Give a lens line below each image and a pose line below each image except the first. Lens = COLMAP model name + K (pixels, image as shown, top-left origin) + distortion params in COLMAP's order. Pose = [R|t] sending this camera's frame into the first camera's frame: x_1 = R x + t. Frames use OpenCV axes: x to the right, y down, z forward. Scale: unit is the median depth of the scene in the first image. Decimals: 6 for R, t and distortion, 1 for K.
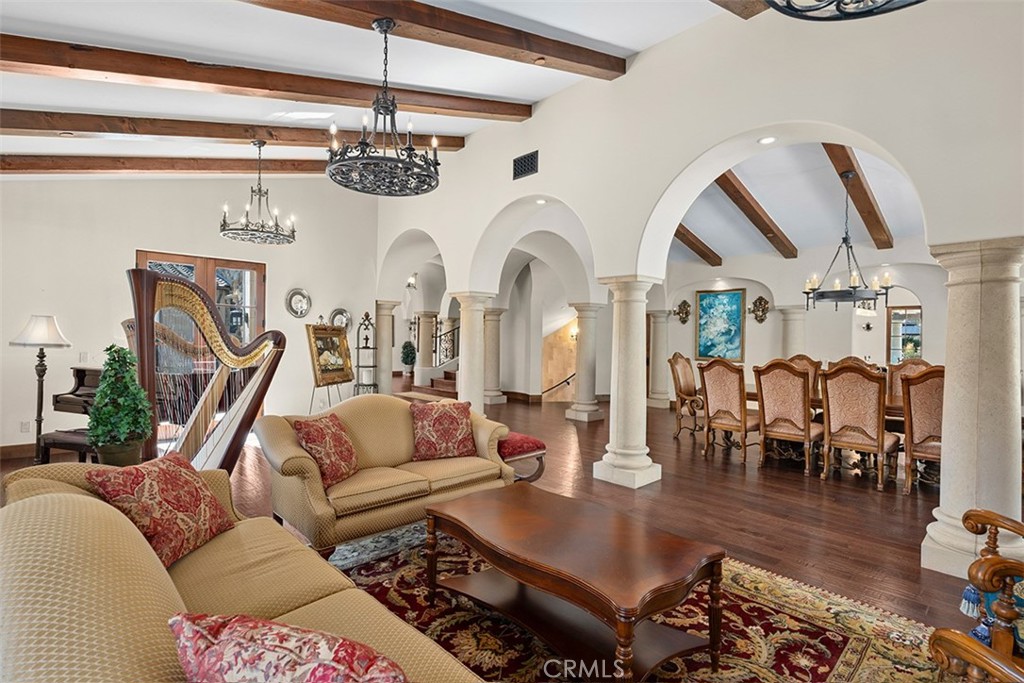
lens RADIAL K [[472.6, 0, 512.9], [0, 472.6, 341.0], [0, 0, 1]] dist [-0.000255, -0.000129]
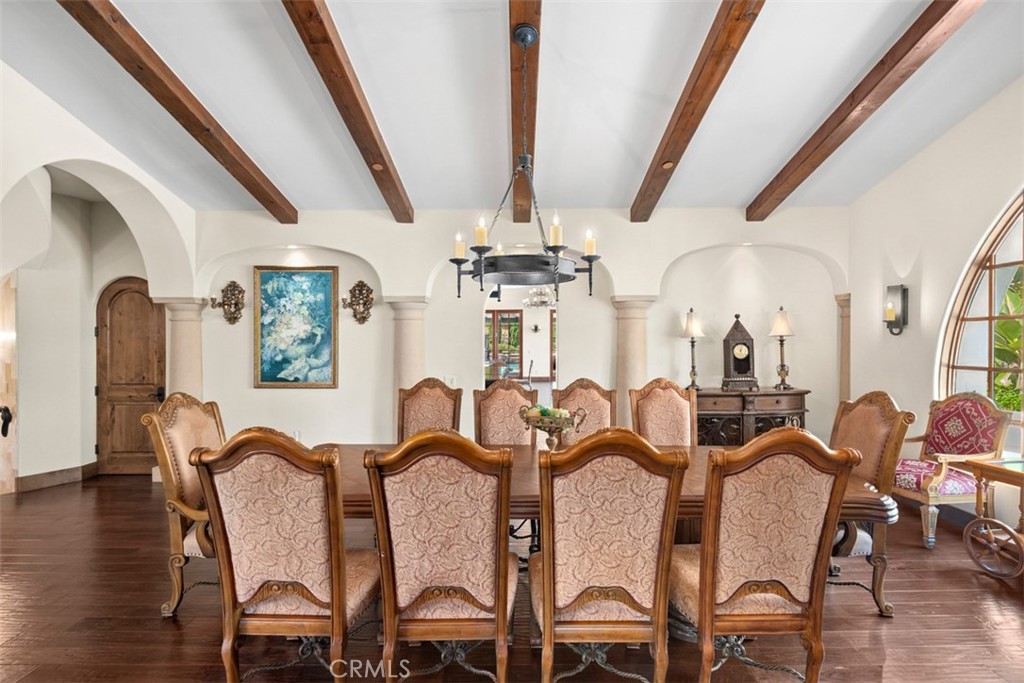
lens RADIAL K [[472.6, 0, 512.3], [0, 472.6, 341.8], [0, 0, 1]] dist [-0.000255, -0.000129]
pose [[0.689706, -0.014032, 0.723954, 0.206677], [0.015612, 0.999868, 0.004507, -0.013663], [-0.723922, 0.008194, 0.689834, 0.420087]]
